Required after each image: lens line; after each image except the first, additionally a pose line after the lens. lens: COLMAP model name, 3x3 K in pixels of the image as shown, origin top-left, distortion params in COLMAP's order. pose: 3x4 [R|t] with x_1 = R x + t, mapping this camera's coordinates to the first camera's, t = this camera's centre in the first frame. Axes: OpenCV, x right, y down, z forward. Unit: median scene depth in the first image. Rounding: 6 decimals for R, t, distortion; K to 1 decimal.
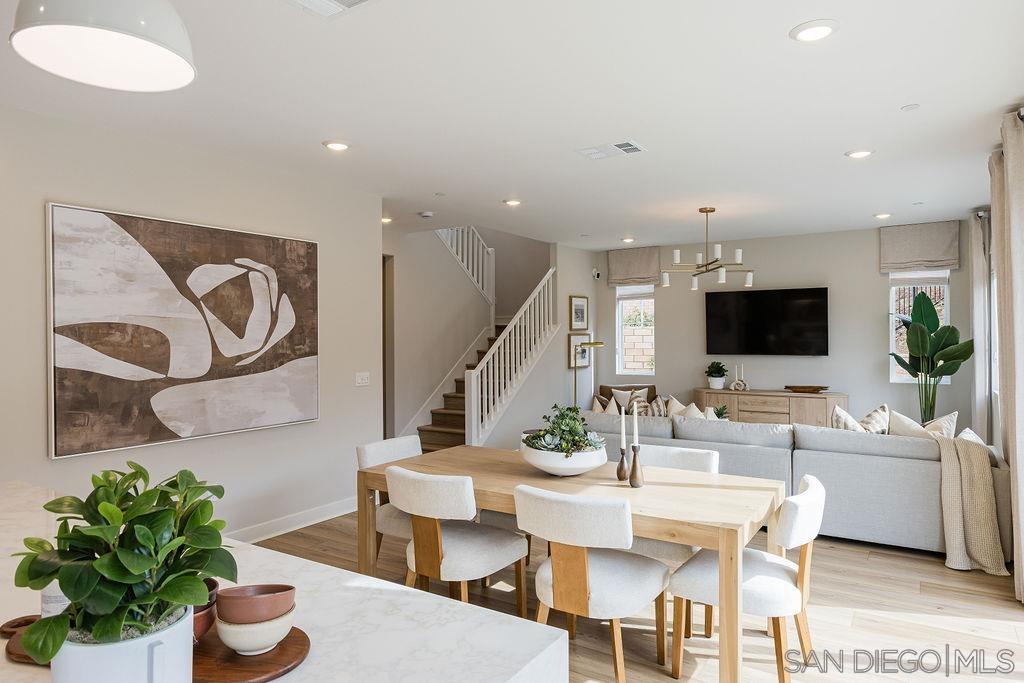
lens RADIAL K [[652.1, 0, 501.0], [0, 652.1, 337.4], [0, 0, 1]] dist [0.029701, -0.031732]
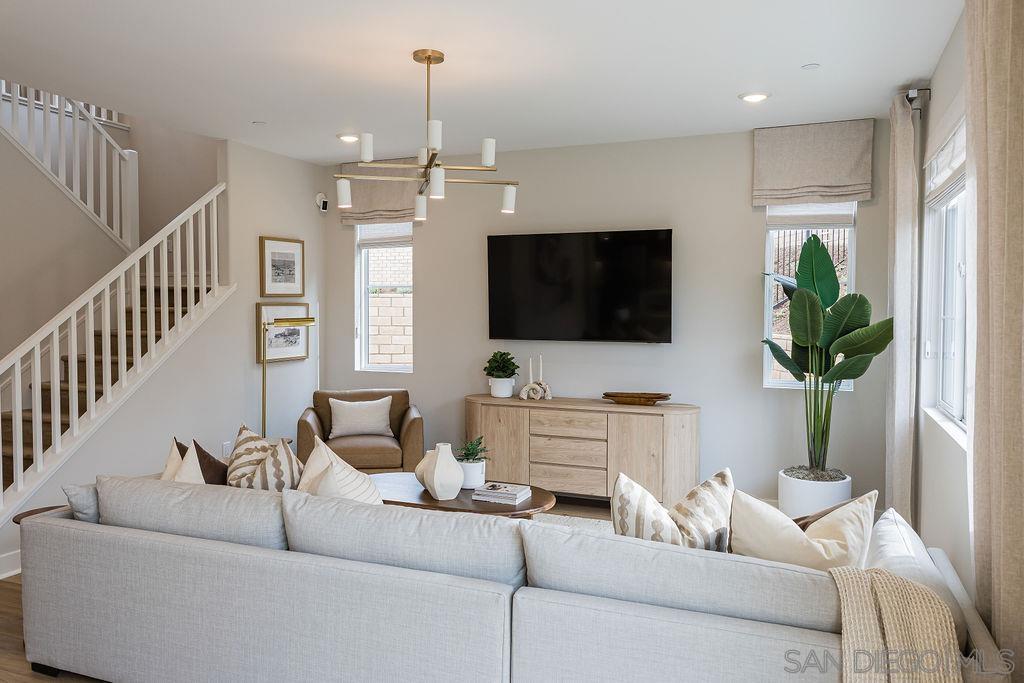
lens RADIAL K [[780.7, 0, 493.4], [0, 780.7, 339.2], [0, 0, 1]] dist [0.010093, -0.007973]
pose [[0.984342, 0.001192, 0.176265, 0.214294], [-0.008113, 0.999224, 0.038546, -0.001934], [-0.176082, -0.039372, 0.983588, 0.326646]]
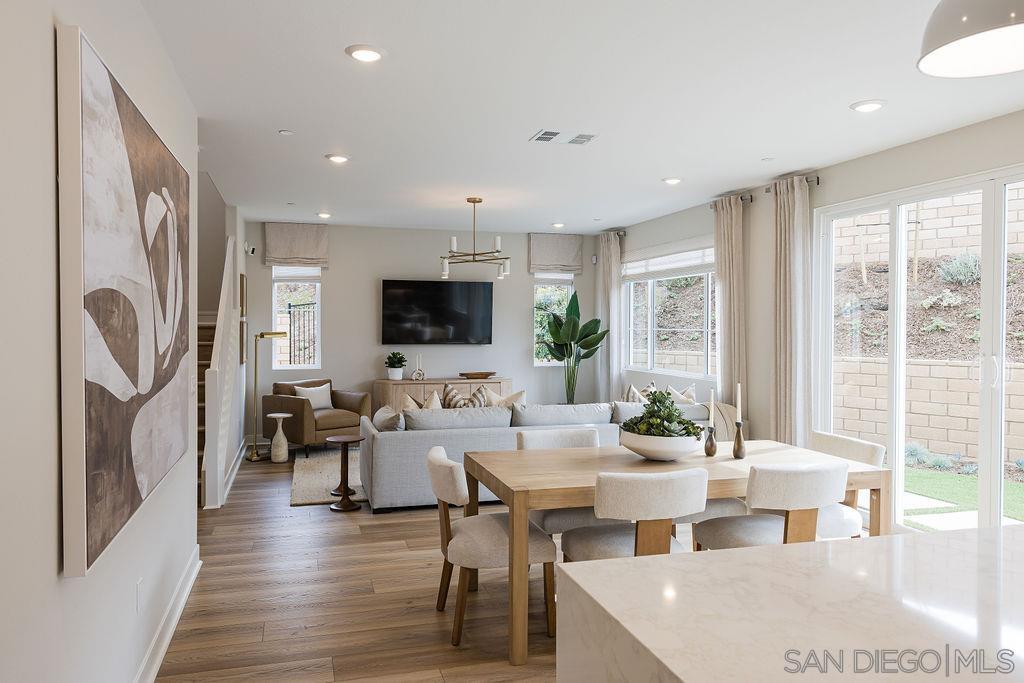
lens RADIAL K [[713.3, 0, 512.0], [0, 713.3, 341.5], [0, 0, 1]] dist [-0.000959, -0.002213]
pose [[0.647749, -0.008537, 0.761806, -0.401061], [-0.006455, 0.999840, 0.016693, 0.003057], [-0.761827, -0.015731, 0.647590, 0.200063]]
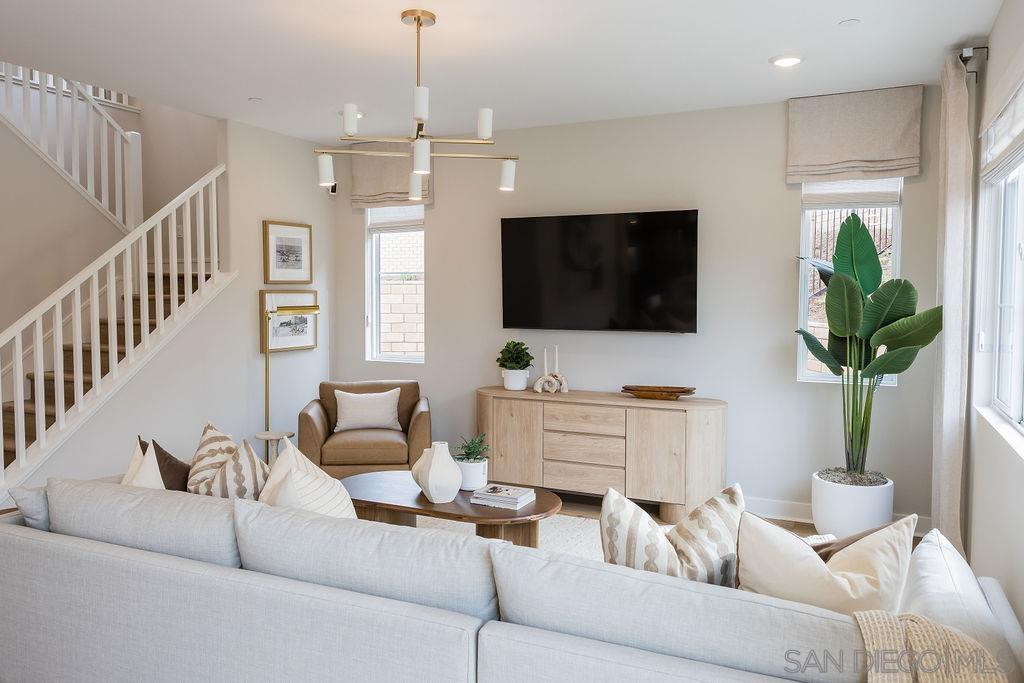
lens RADIAL K [[780.7, 0, 493.4], [0, 780.7, 339.2], [0, 0, 1]] dist [0.010093, -0.007973]
pose [[0.992118, 0.000413, 0.125310, 0.247341], [-0.007410, 0.998438, 0.055377, -0.002298], [-0.125091, -0.055869, 0.990571, 0.366783]]
